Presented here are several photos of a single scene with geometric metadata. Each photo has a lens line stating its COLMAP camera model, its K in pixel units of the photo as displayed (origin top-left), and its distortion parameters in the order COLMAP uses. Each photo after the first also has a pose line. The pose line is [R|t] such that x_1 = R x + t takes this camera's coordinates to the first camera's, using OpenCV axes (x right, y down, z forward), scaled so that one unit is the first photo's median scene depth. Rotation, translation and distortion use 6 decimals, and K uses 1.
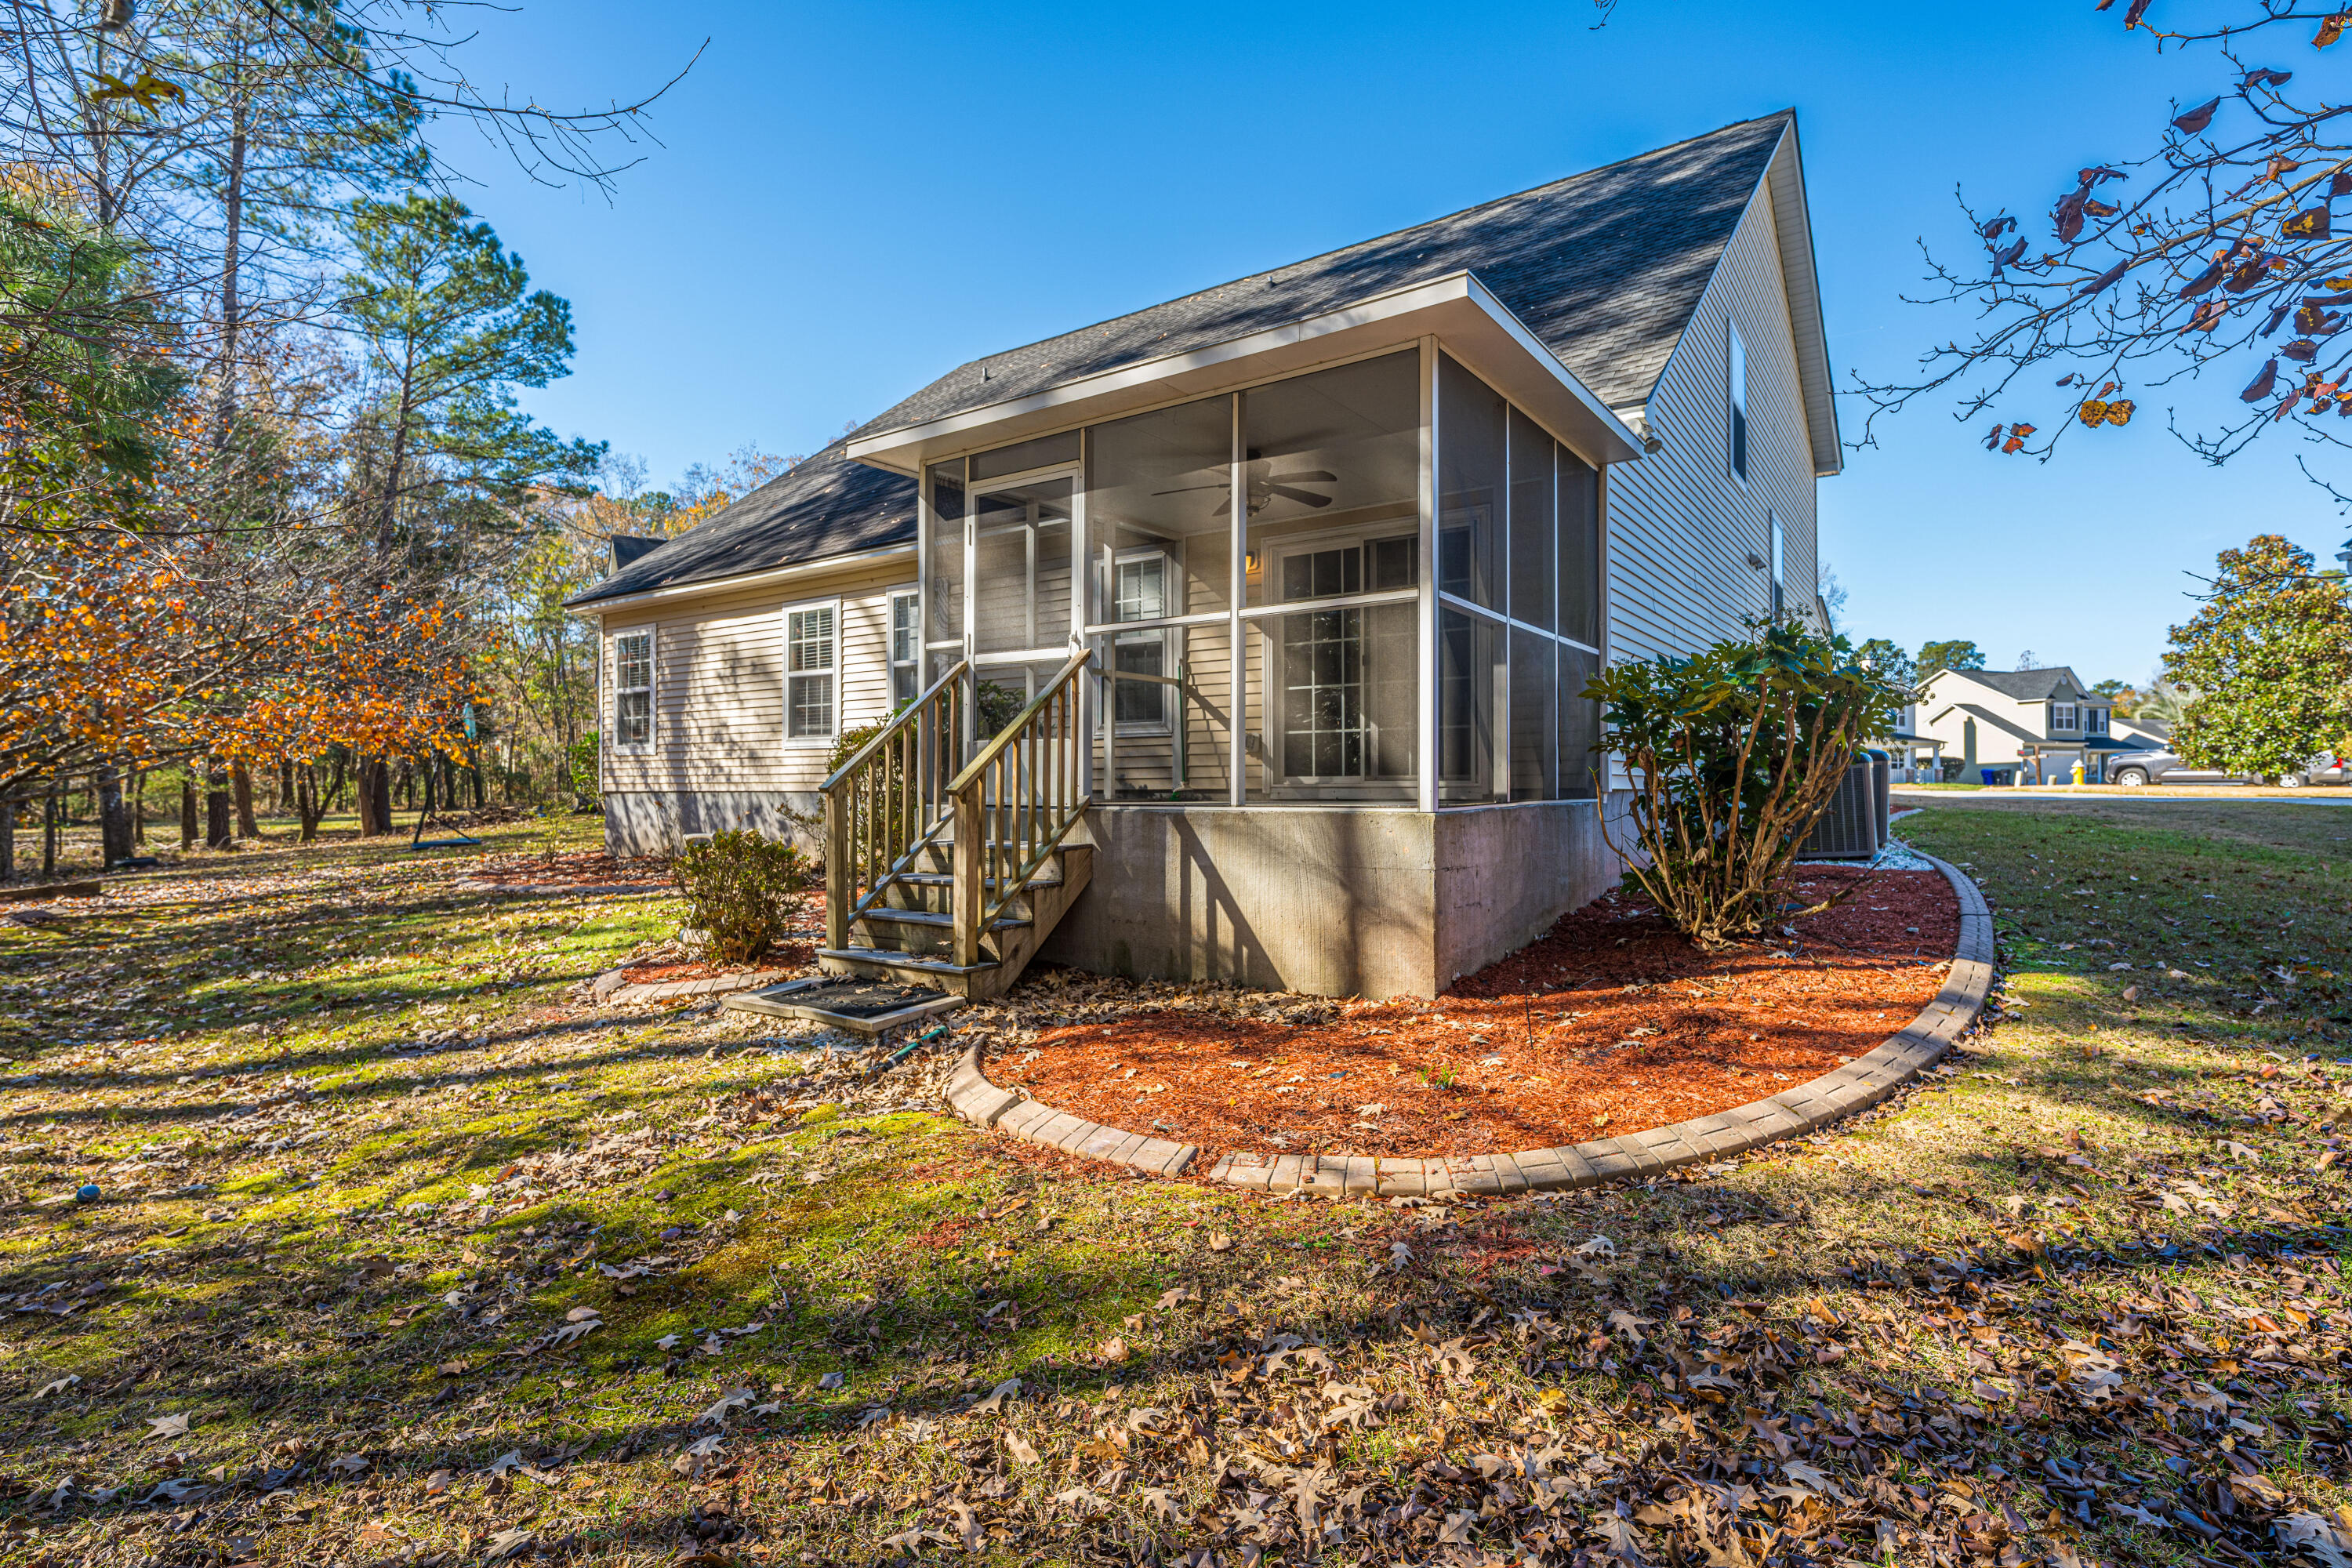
lens RADIAL K [[1154.7, 0, 1169.8], [0, 1154.7, 781.1], [0, 0, 1]] dist [-0.002293, 0.000188]
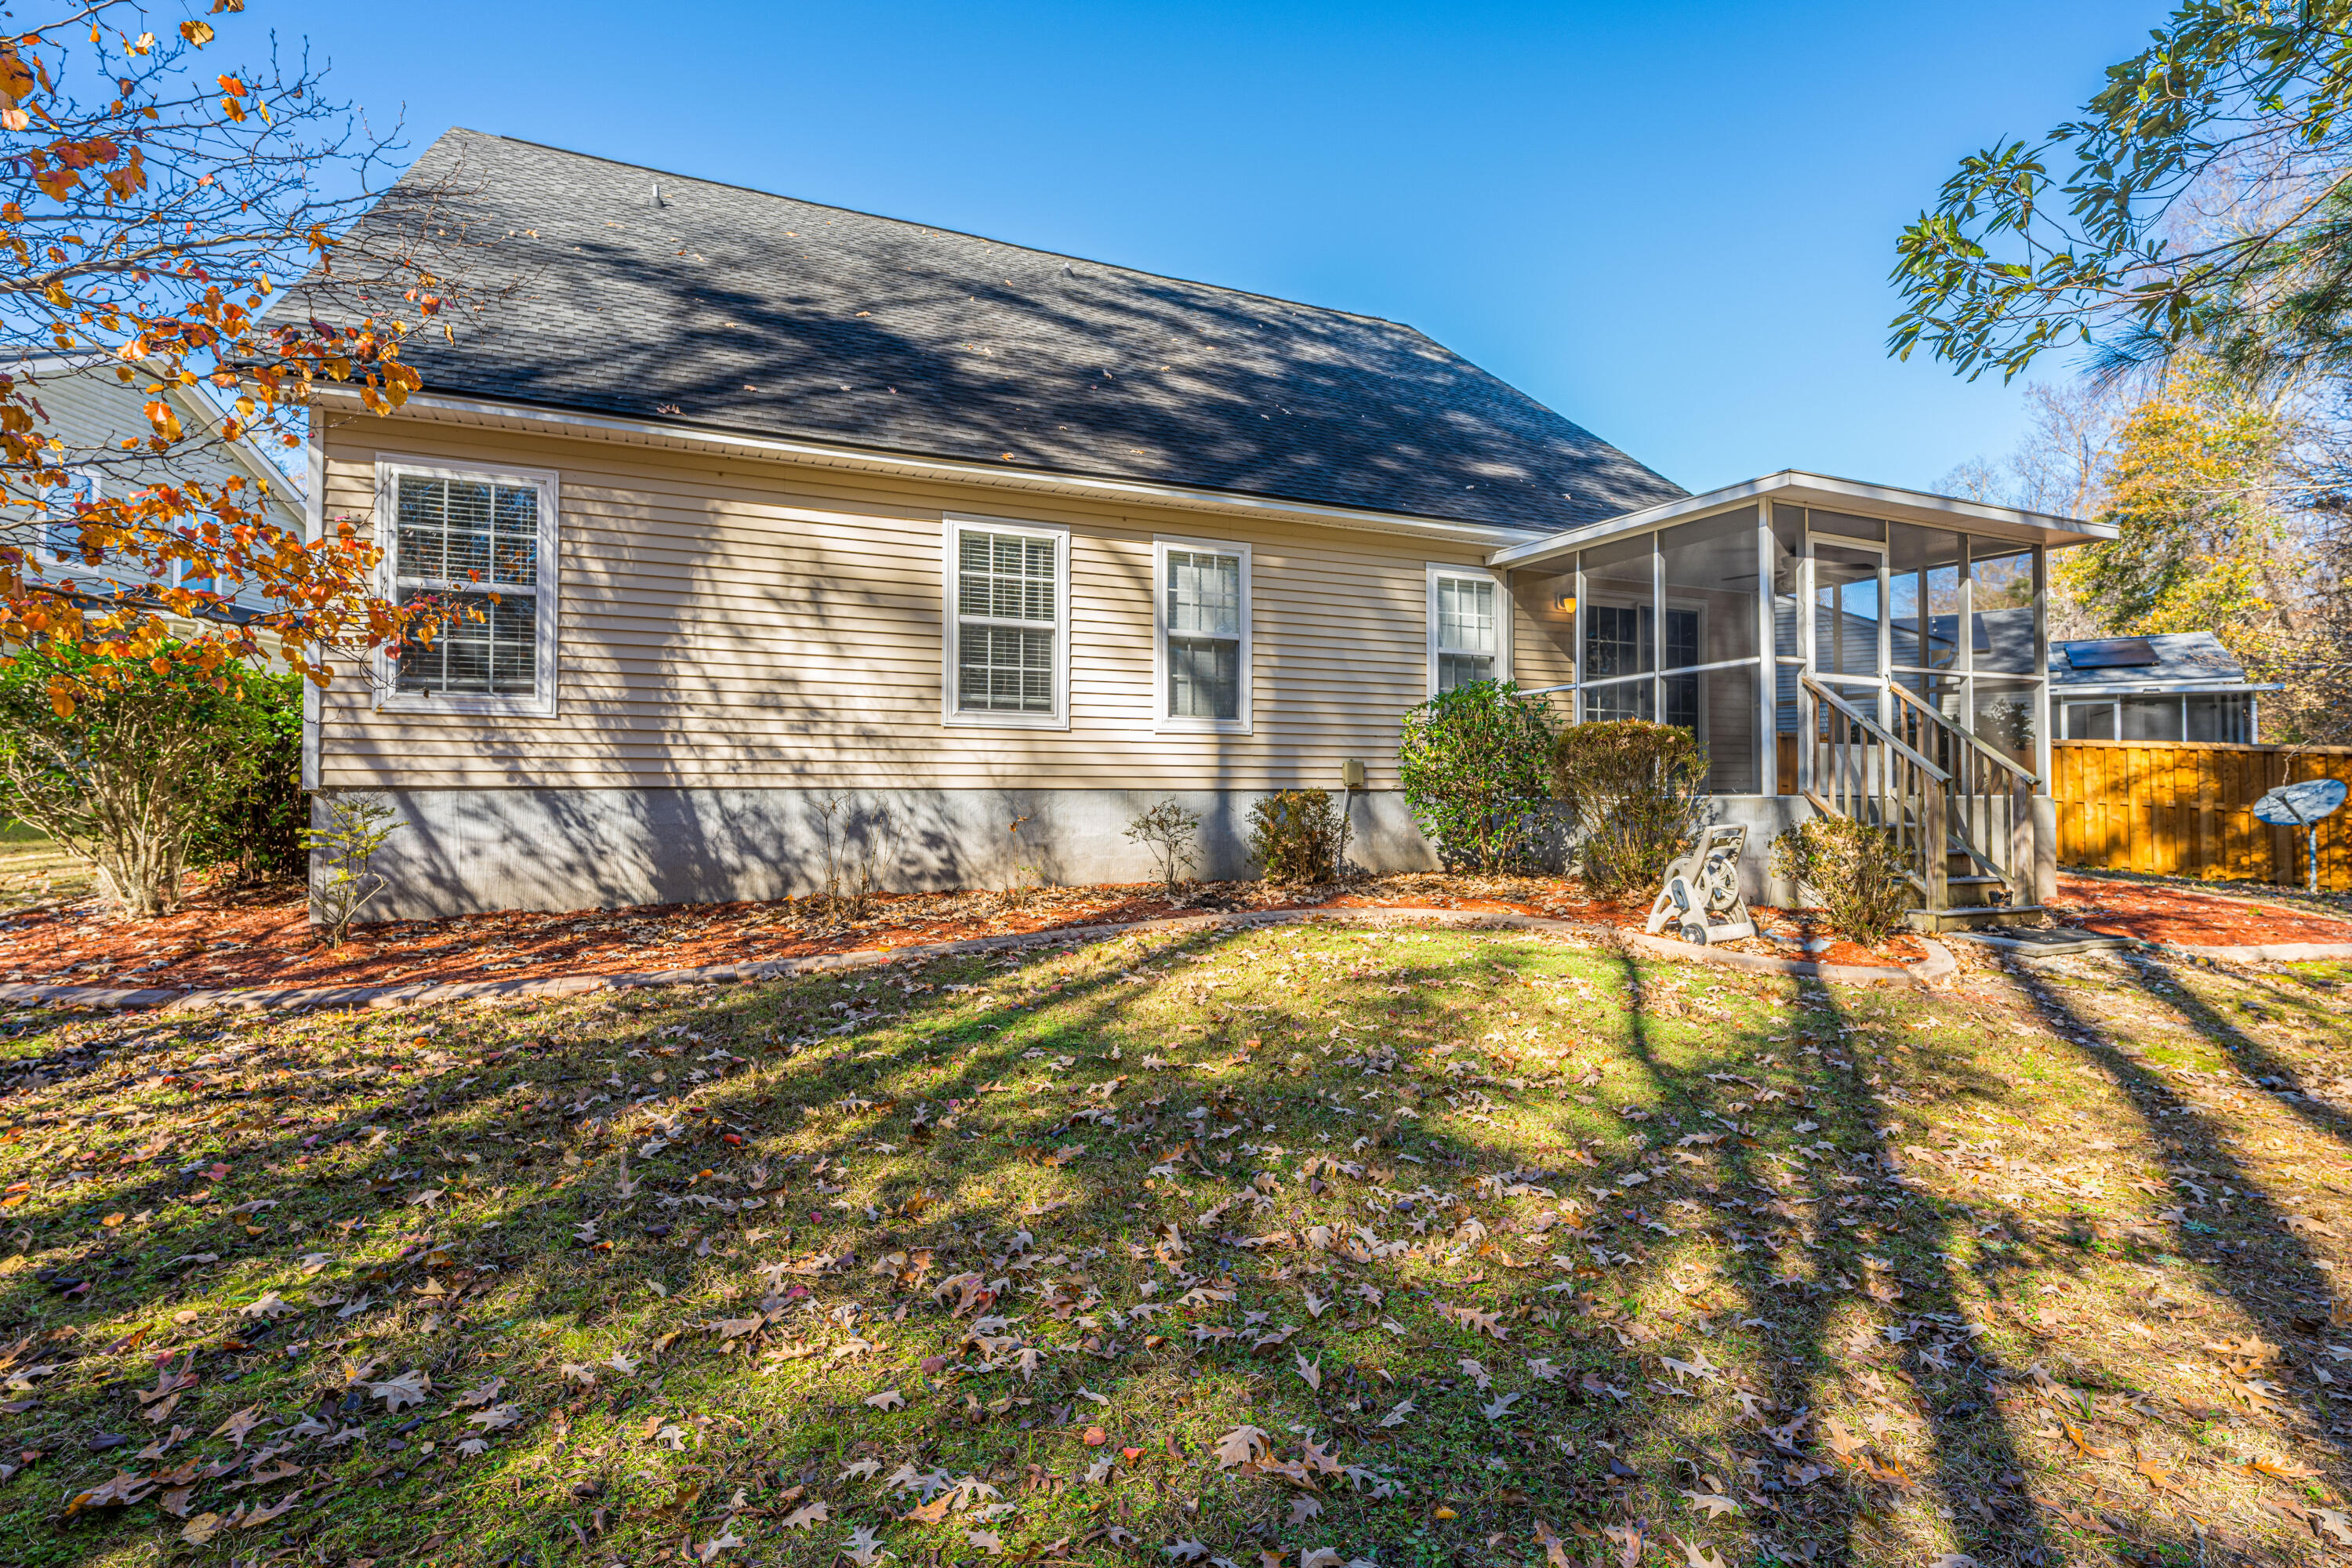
lens RADIAL K [[1154.7, 0, 1172.6], [0, 1154.7, 789.9], [0, 0, 1]] dist [-0.002293, 0.000188]
pose [[0.487766, 0.013343, 0.872873, -0.823864], [-0.005584, 0.999910, -0.012165, 0.015879], [-0.872957, 0.001060, 0.487797, 0.531133]]
